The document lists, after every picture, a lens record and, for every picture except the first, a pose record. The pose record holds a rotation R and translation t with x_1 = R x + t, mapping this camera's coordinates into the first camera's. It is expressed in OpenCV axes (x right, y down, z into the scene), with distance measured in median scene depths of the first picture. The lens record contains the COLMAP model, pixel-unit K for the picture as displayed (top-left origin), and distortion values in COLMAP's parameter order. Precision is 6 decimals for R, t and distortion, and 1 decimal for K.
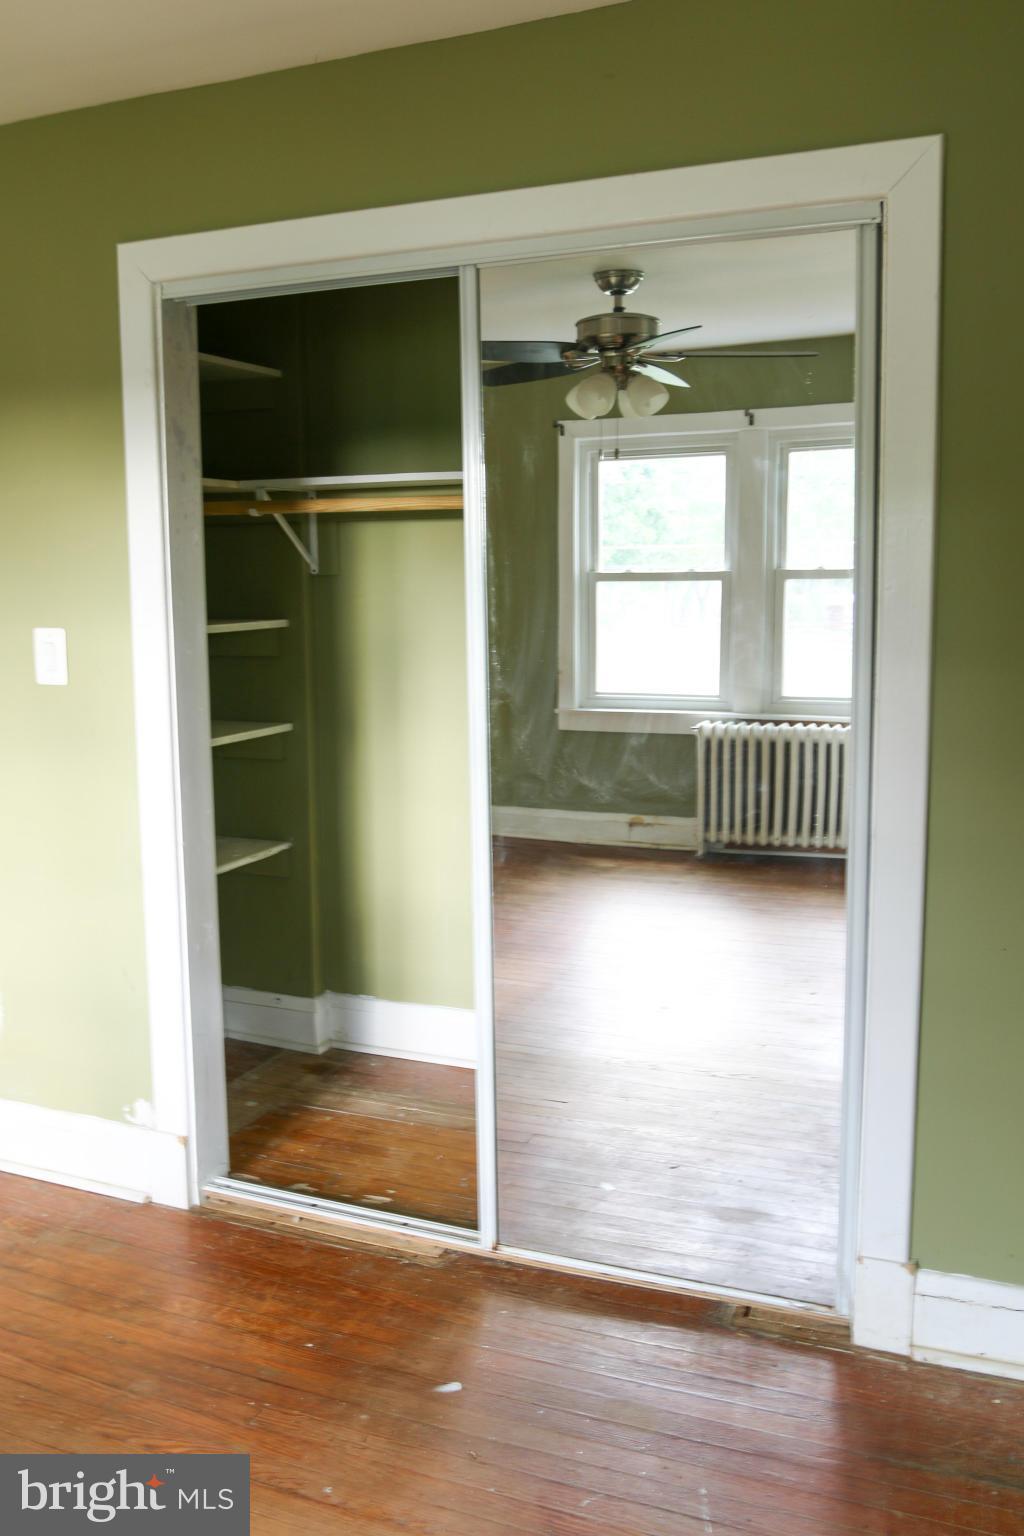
lens RADIAL K [[1193.0, 0, 512.0], [0, 1193.0, 768.0], [0, 0, 1]] dist [-0.120733, 0.042022]
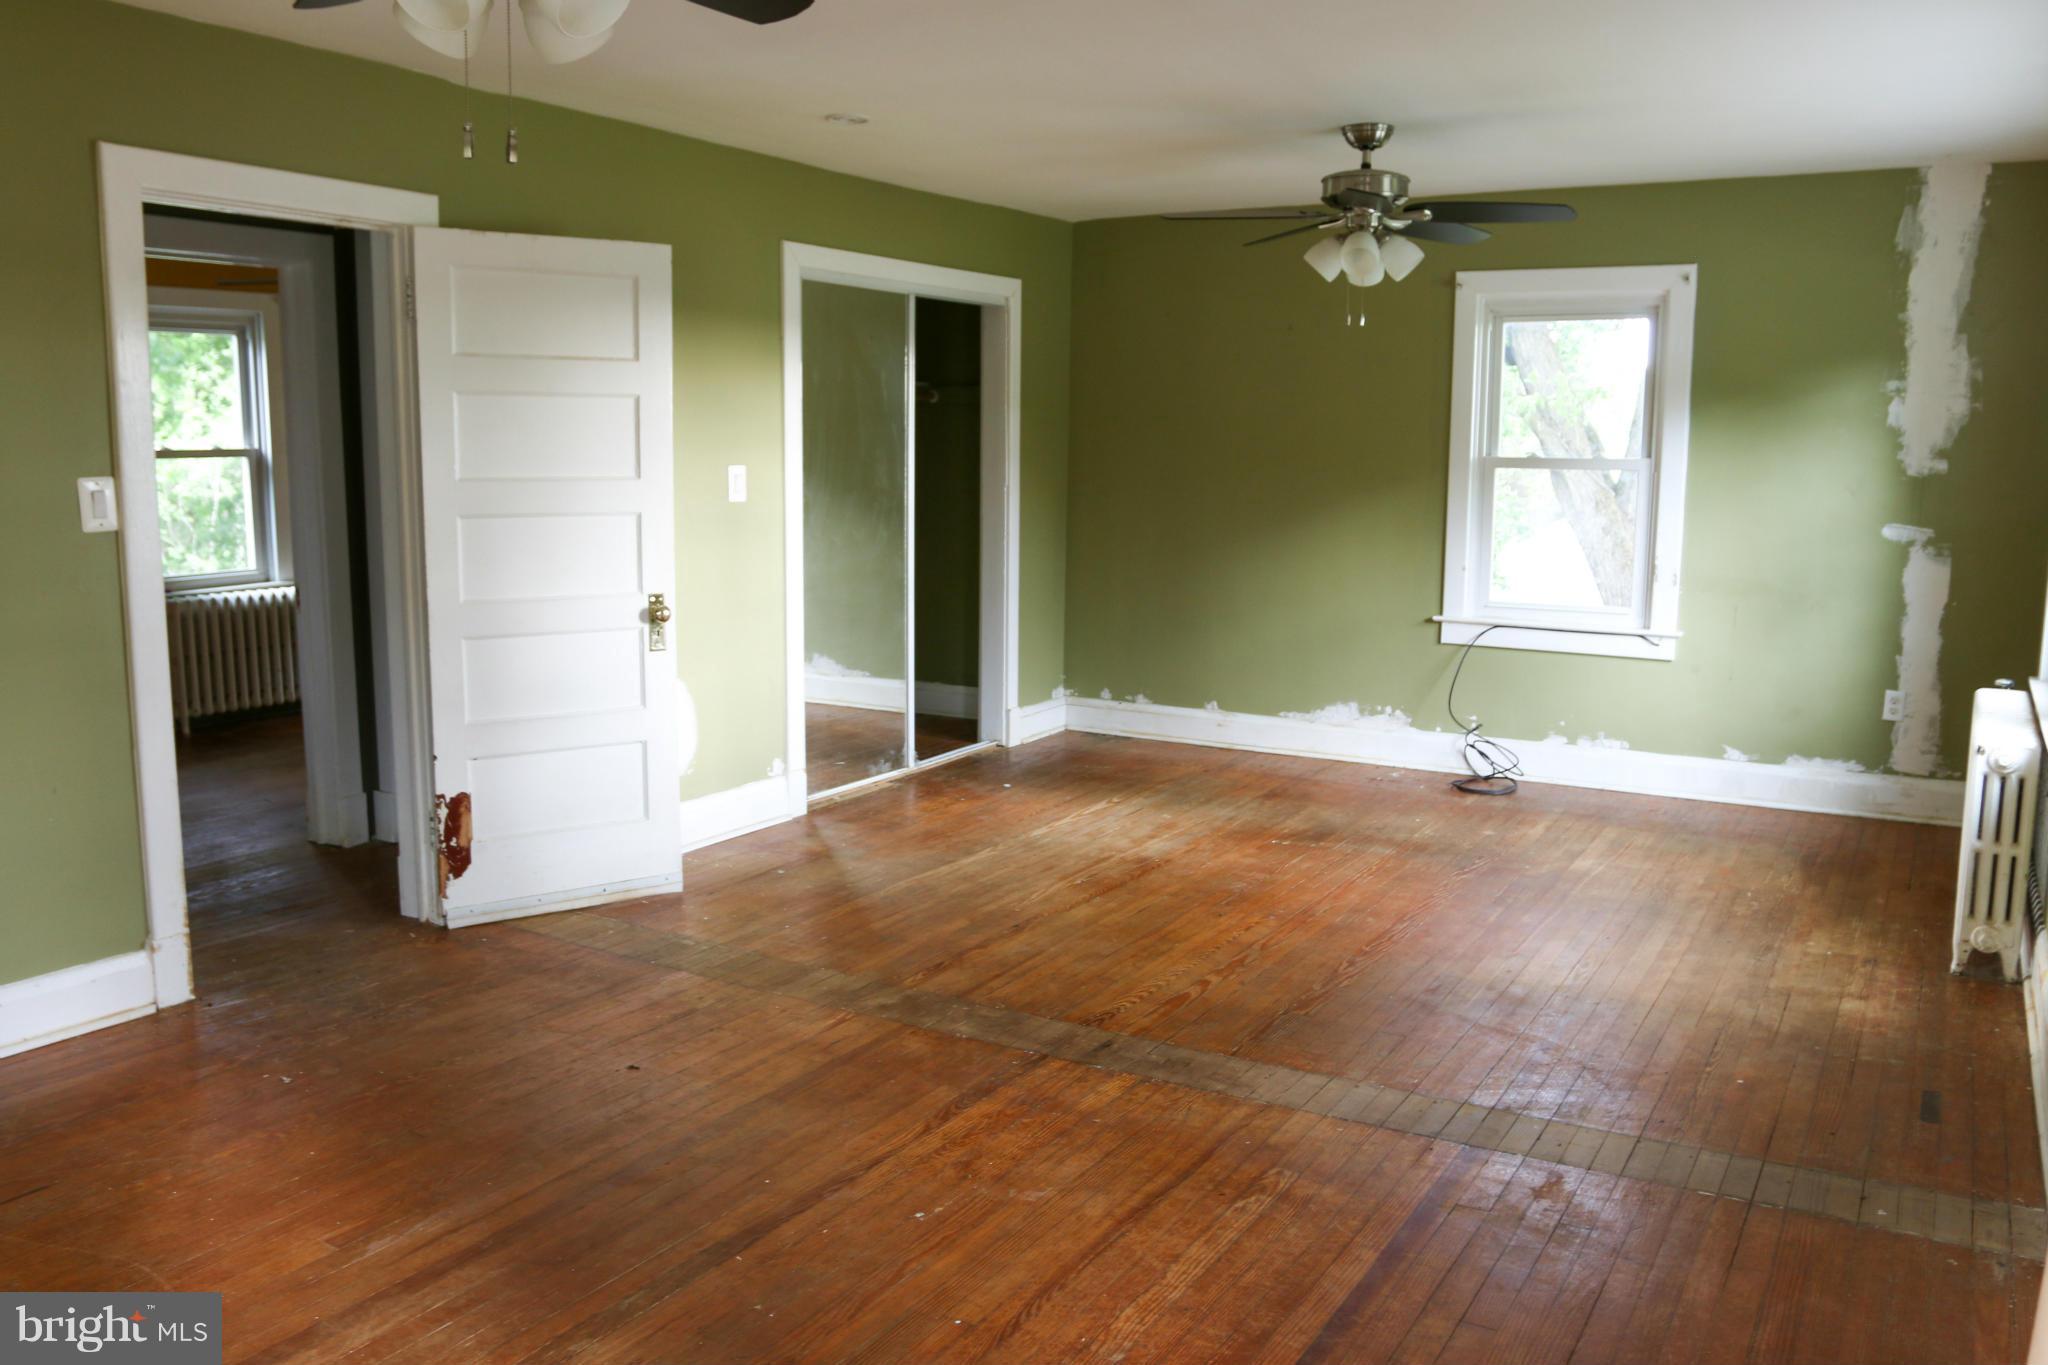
lens RADIAL K [[1590.7, 0, 1024.0], [0, 1590.7, 682.5], [0, 0, 1]] dist [-0.120733, 0.042022]
pose [[0.977599, 0.066166, -0.199808, 0.130834], [-0.069713, 0.997509, -0.010763, 0.052848], [0.198598, 0.024451, 0.979776, -0.306372]]
